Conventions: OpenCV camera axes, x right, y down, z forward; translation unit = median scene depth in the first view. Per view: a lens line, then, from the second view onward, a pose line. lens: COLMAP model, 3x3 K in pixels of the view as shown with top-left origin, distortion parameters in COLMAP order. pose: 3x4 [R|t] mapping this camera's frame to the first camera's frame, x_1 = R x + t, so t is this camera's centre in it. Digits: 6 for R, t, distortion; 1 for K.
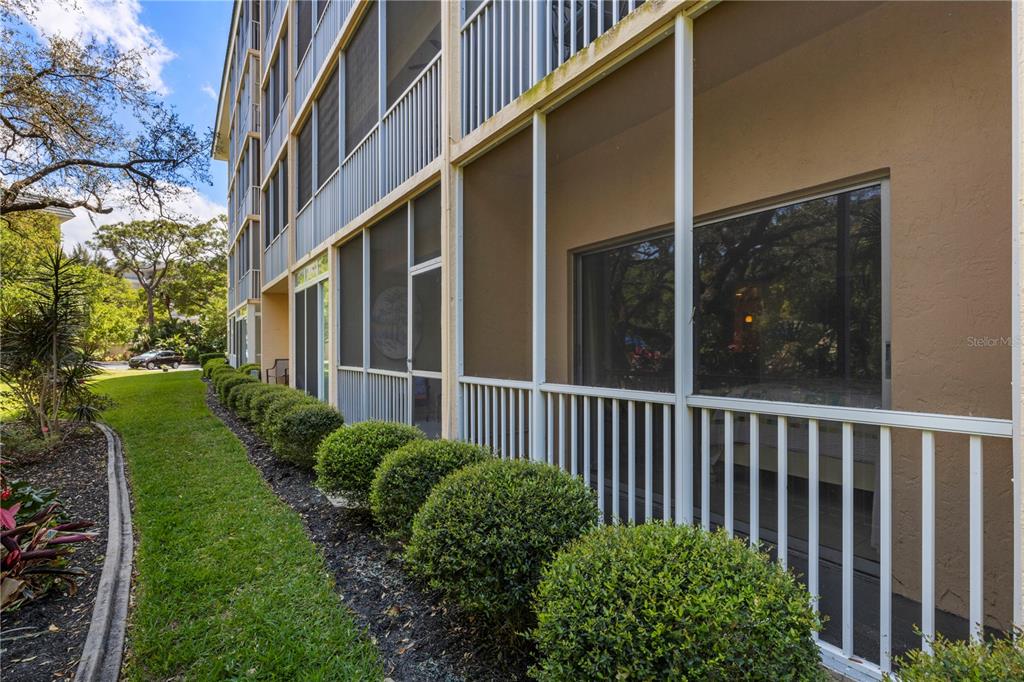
lens RADIAL K [[513.5, 0, 518.3], [0, 513.5, 346.7], [0, 0, 1]] dist [0.001538, 0.000048]
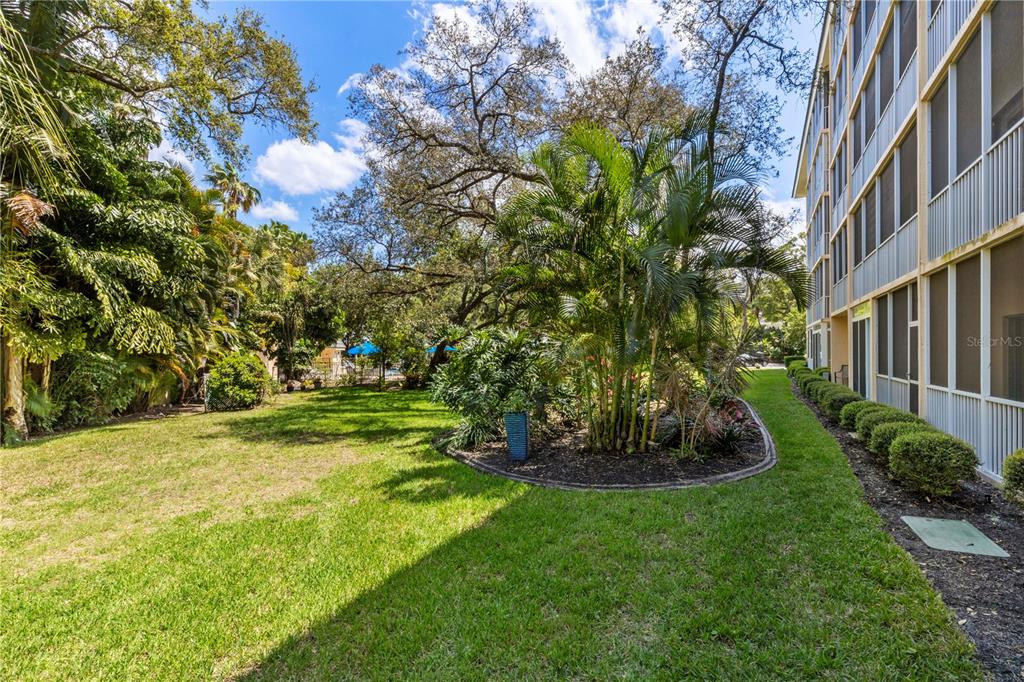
lens RADIAL K [[476.3, 0, 513.3], [0, 476.3, 344.2], [0, 0, 1]] dist [0.003554, 0.000213]
pose [[0.482596, -0.005999, -0.875822, 0.216429], [0.002676, 0.999982, -0.005375, -0.027063], [0.875839, 0.000251, 0.482604, -0.375640]]
